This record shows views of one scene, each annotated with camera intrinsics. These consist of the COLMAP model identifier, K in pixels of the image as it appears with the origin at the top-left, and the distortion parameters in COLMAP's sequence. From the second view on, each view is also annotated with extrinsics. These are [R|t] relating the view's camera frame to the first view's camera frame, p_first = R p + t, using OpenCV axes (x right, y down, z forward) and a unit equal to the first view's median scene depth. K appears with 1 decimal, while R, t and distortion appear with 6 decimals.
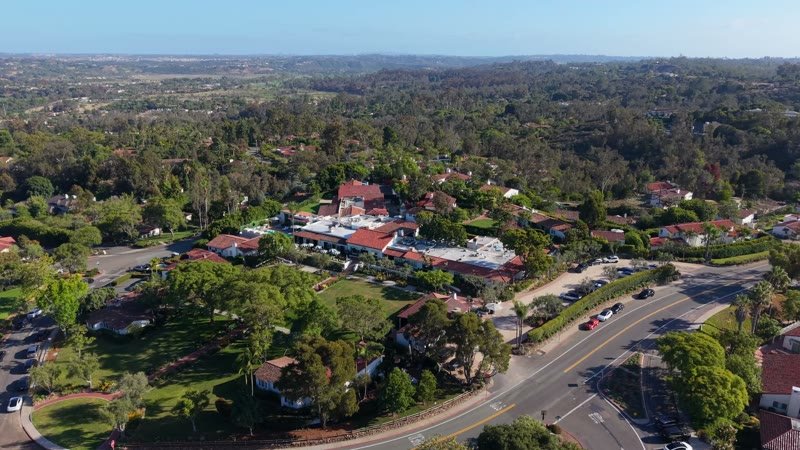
lens RADIAL K [[566.5, 0, 400.0], [0, 566.5, 225.0], [0, 0, 1]] dist [0.033645, -0.043046]
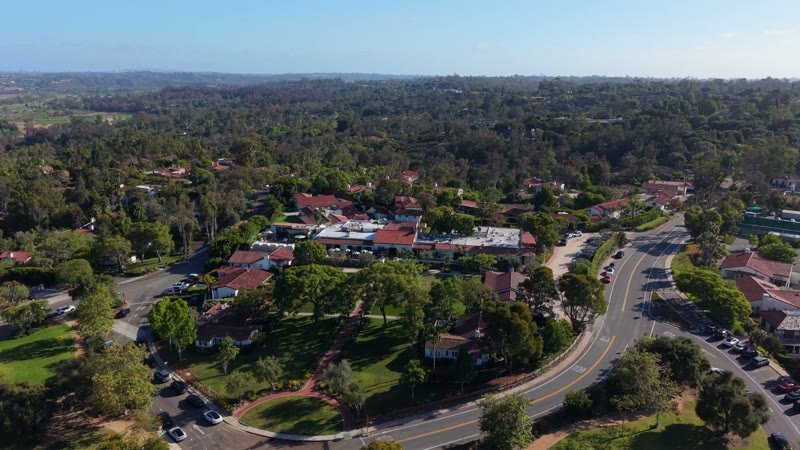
lens RADIAL K [[566.5, 0, 400.0], [0, 566.5, 225.0], [0, 0, 1]] dist [0.033645, -0.043046]
pose [[0.931379, -0.092825, 0.352018, -0.385771], [0.103013, 0.994627, -0.010280, 0.011619], [-0.349173, 0.045837, 0.935937, -0.041015]]
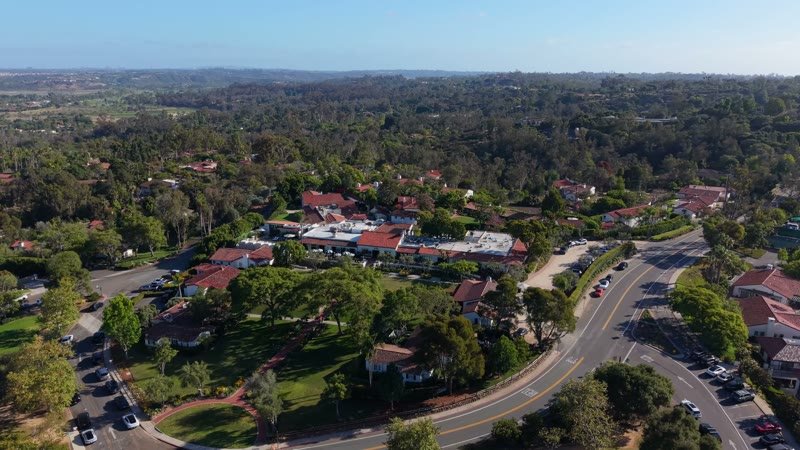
lens RADIAL K [[566.5, 0, 400.0], [0, 566.5, 225.0], [0, 0, 1]] dist [0.033645, -0.043046]
pose [[0.966141, -0.066708, 0.249241, -0.250821], [0.072555, 0.997261, -0.014337, 0.013351], [-0.247602, 0.031935, 0.968335, -0.045508]]
